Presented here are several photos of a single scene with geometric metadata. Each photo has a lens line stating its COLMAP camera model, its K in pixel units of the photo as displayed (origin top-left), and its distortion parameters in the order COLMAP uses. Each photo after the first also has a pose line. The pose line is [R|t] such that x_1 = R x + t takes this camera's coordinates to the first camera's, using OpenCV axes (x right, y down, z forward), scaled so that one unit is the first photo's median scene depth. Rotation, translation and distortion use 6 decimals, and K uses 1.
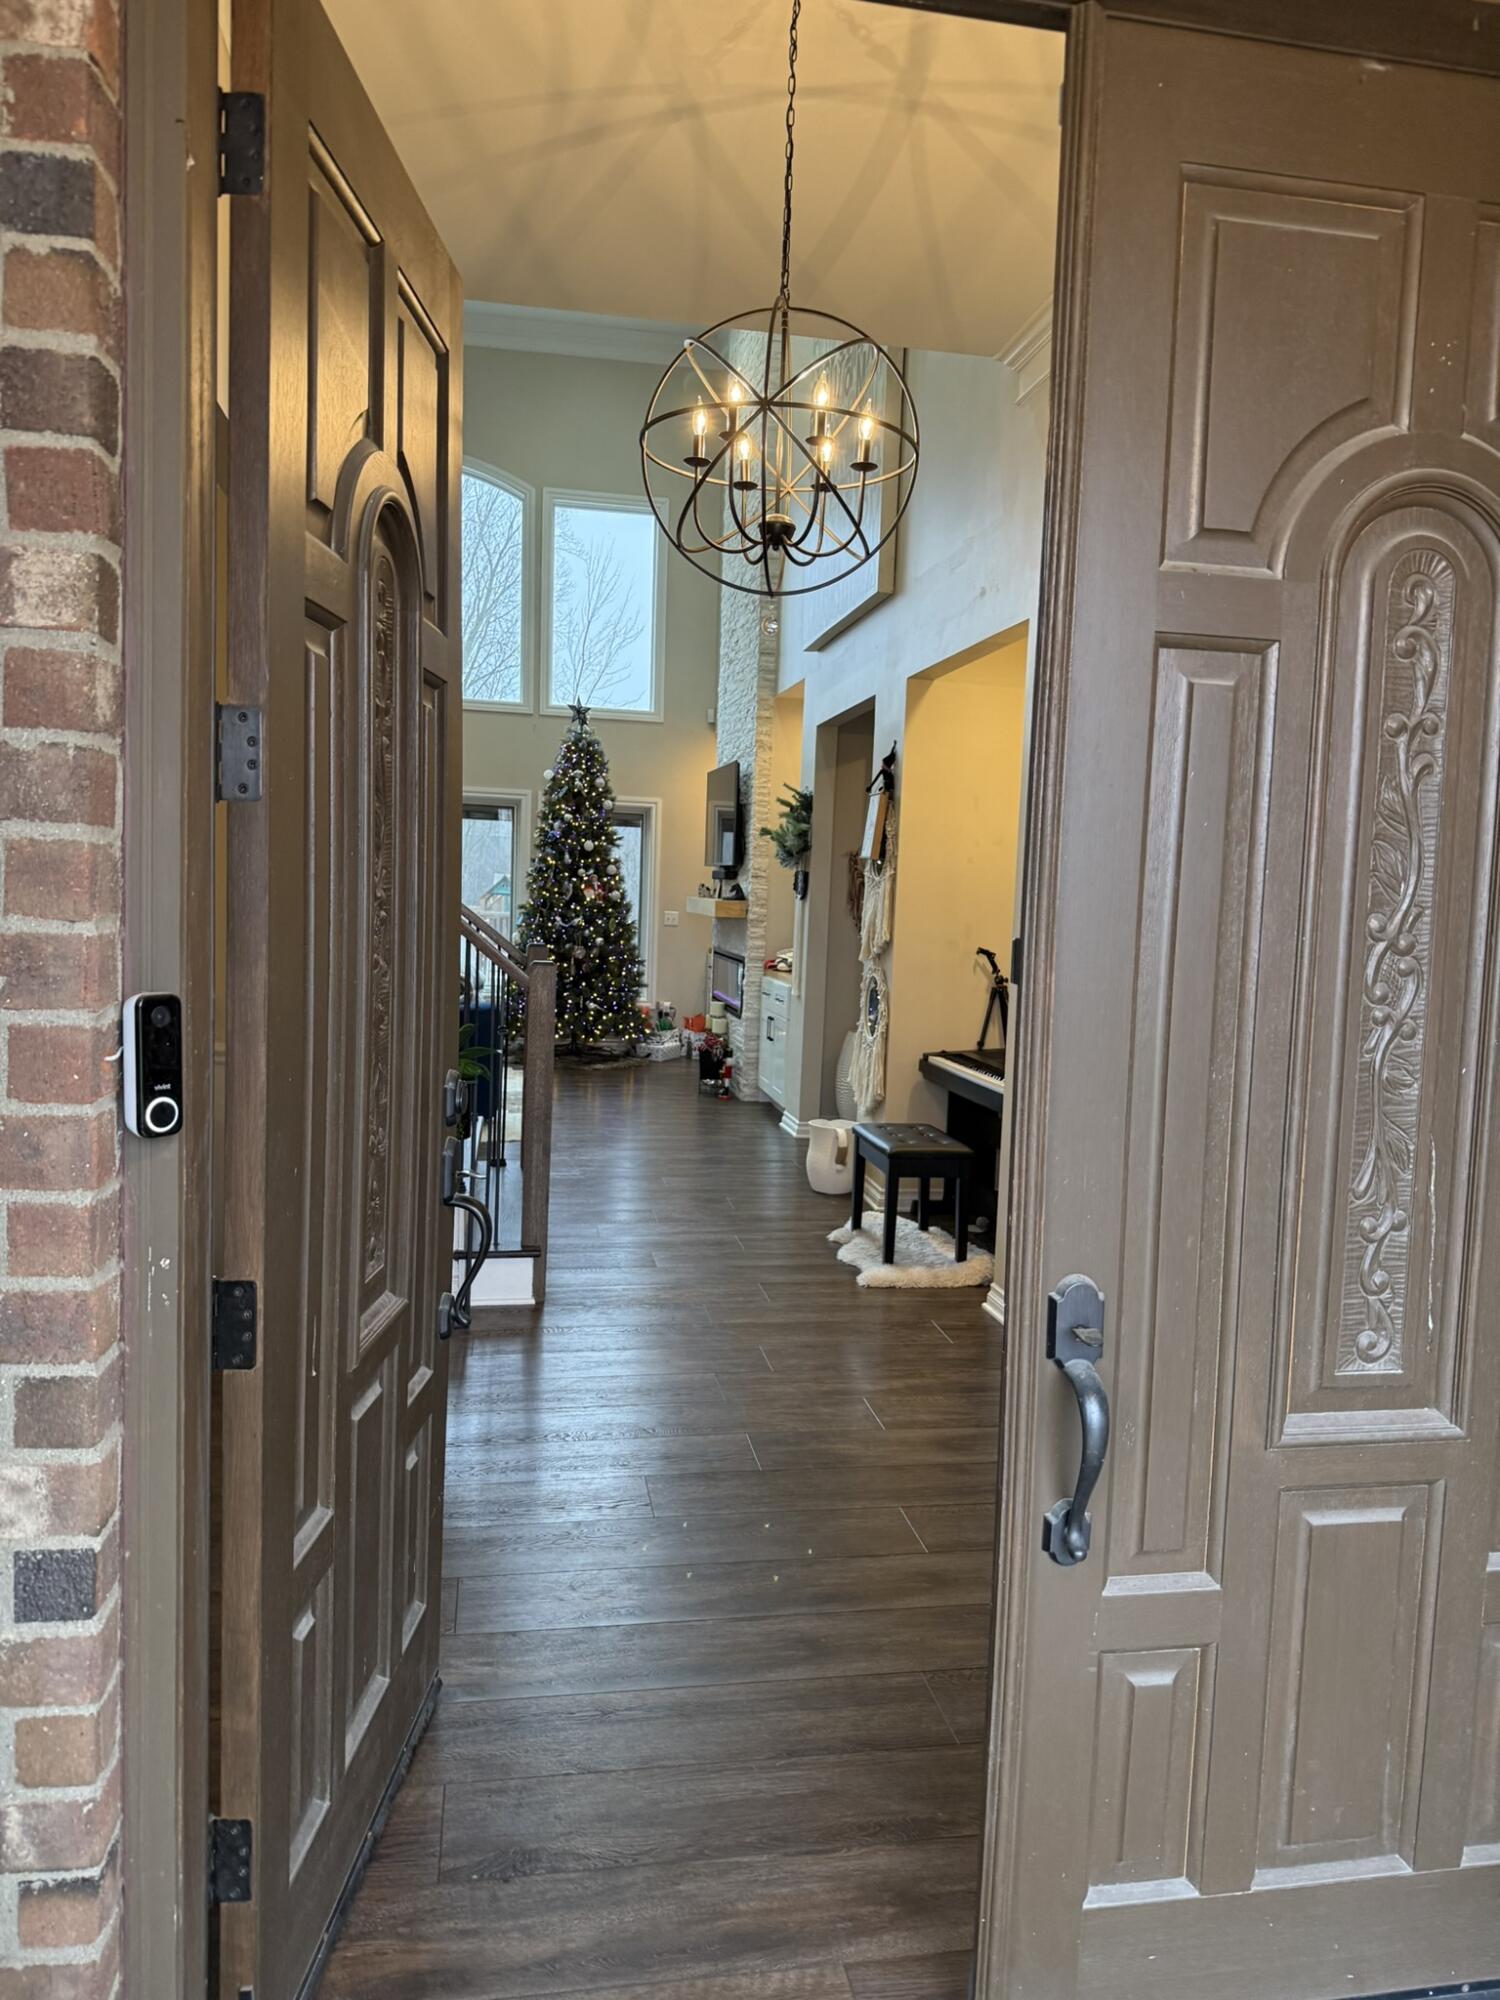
lens RADIAL K [[1399.9, 0, 750.0], [0, 1399.9, 1000.0], [0, 0, 1]] dist [0.007514, 0.000364]
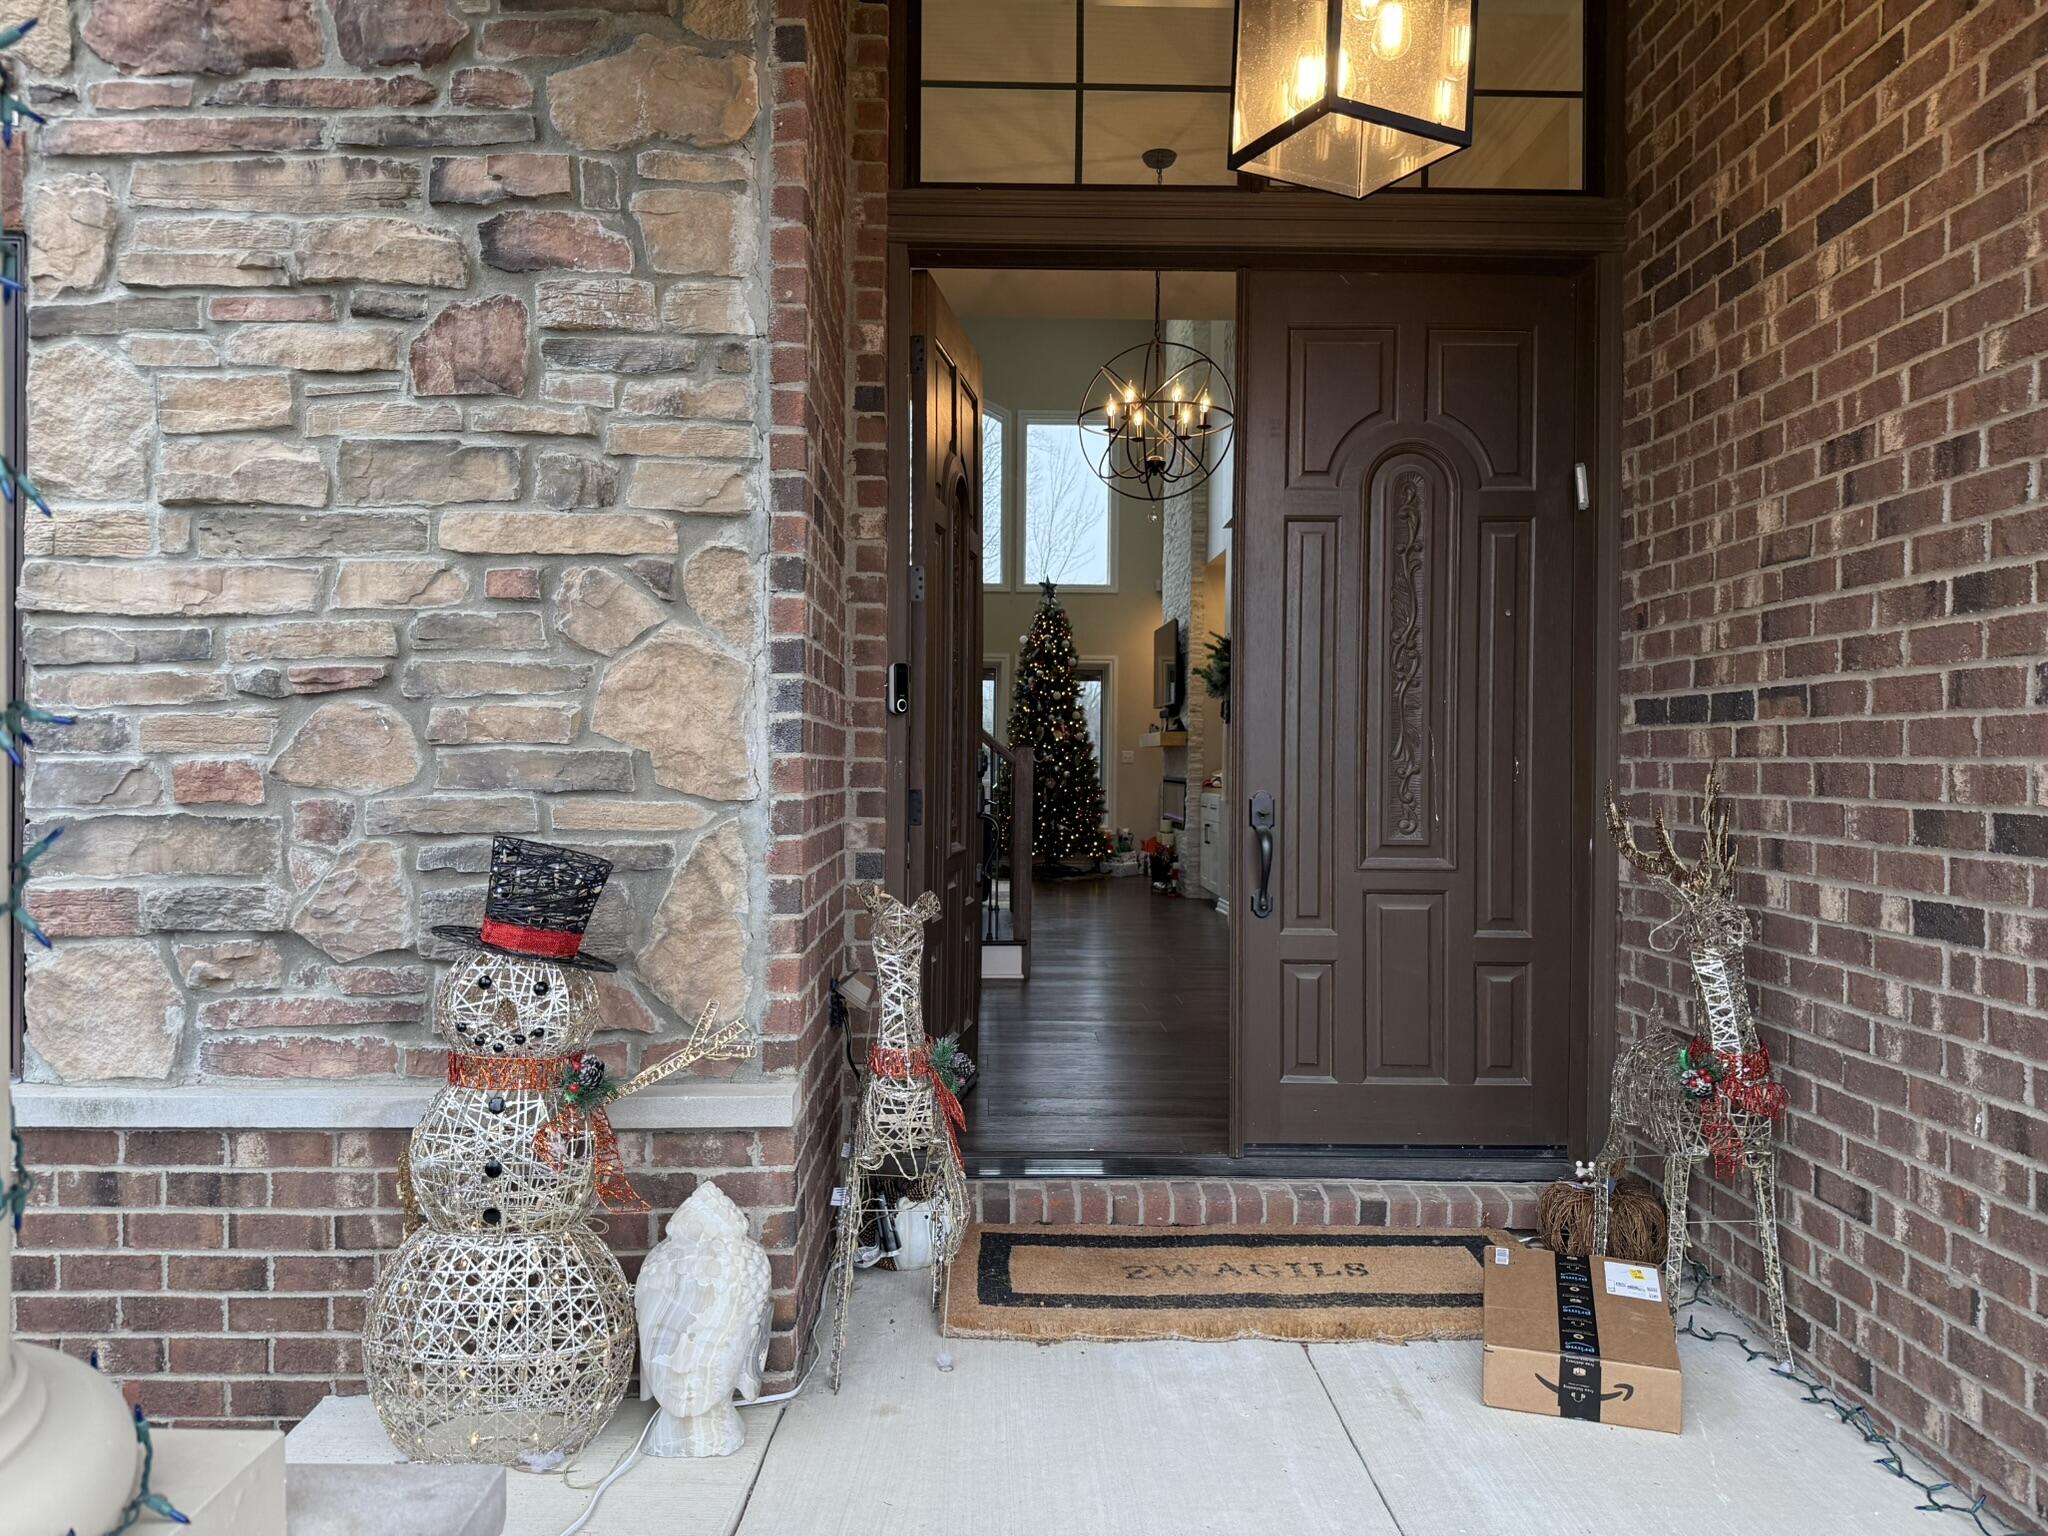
lens RADIAL K [[1416.8, 0, 991.7], [0, 1416.8, 771.8], [0, 0, 1]] dist [0.128739, 0.000168]
pose [[0.986440, -0.024254, -0.162322, 0.029310], [0.011494, 0.996801, -0.079091, 0.057903], [0.163721, 0.076153, 0.983563, -0.233061]]
